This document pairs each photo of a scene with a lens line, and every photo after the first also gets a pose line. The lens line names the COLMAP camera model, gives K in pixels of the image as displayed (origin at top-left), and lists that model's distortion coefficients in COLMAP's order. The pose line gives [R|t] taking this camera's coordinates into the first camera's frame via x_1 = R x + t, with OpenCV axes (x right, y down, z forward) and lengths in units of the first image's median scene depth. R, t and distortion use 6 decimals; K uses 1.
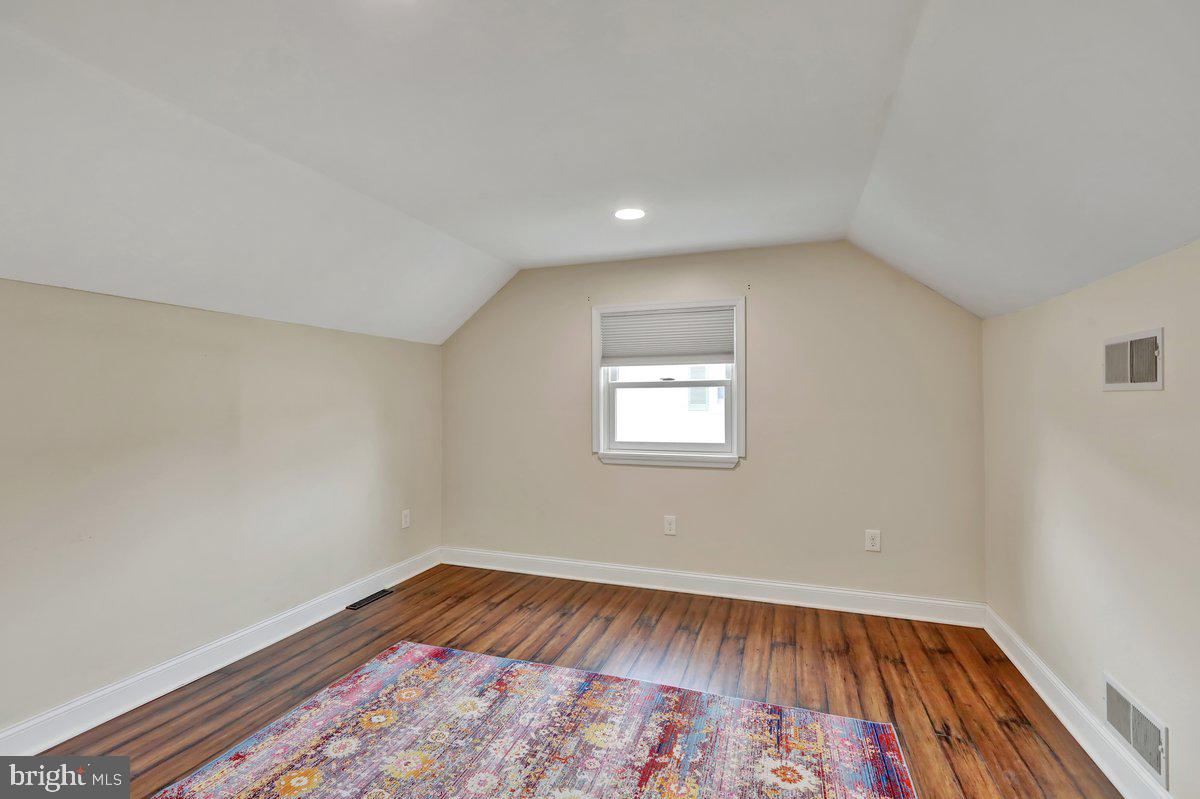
lens RADIAL K [[551.9, 0, 594.2], [0, 551.9, 379.6], [0, 0, 1]] dist [-0.001903, 0.000090]
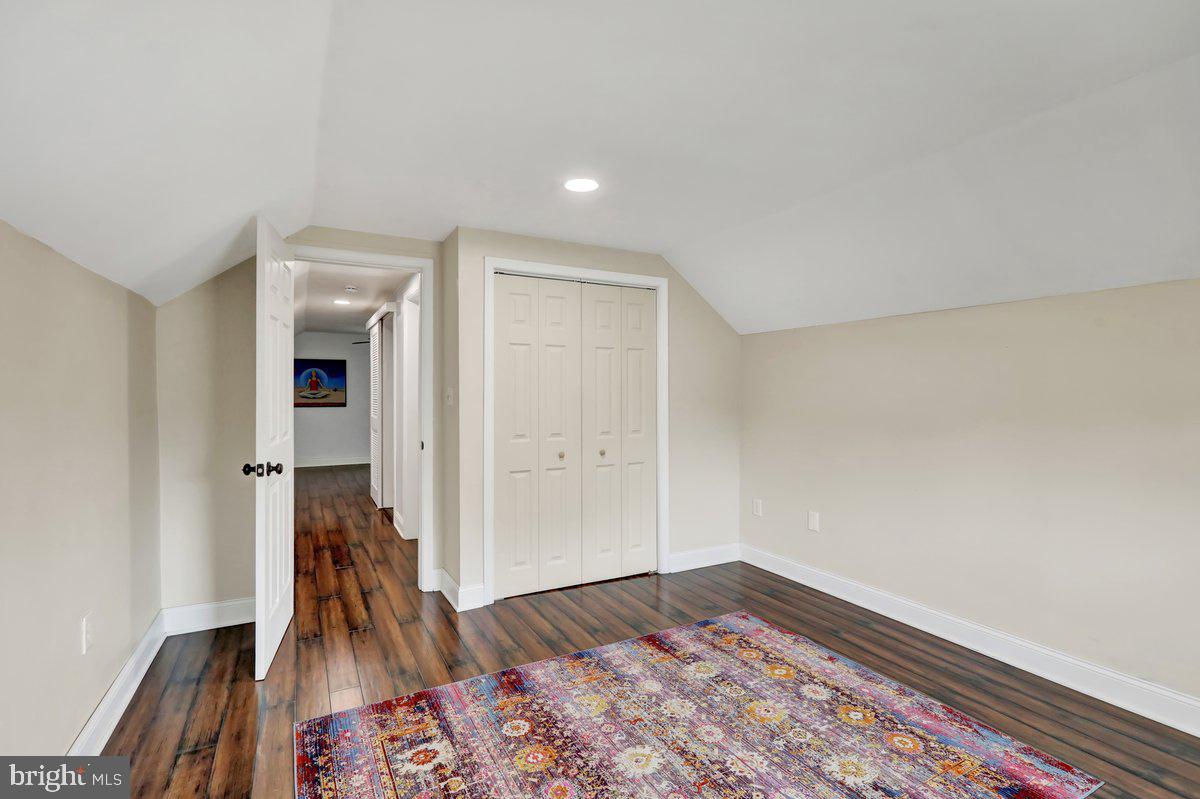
lens RADIAL K [[587.6, 0, 600.5], [0, 587.6, 386.7], [0, 0, 1]] dist [-0.000754, -0.000195]
pose [[-0.678572, -0.002925, -0.734528, 0.685360], [0.024831, 0.999329, -0.026919, 0.045719], [0.734114, -0.036506, -0.678044, 1.387951]]
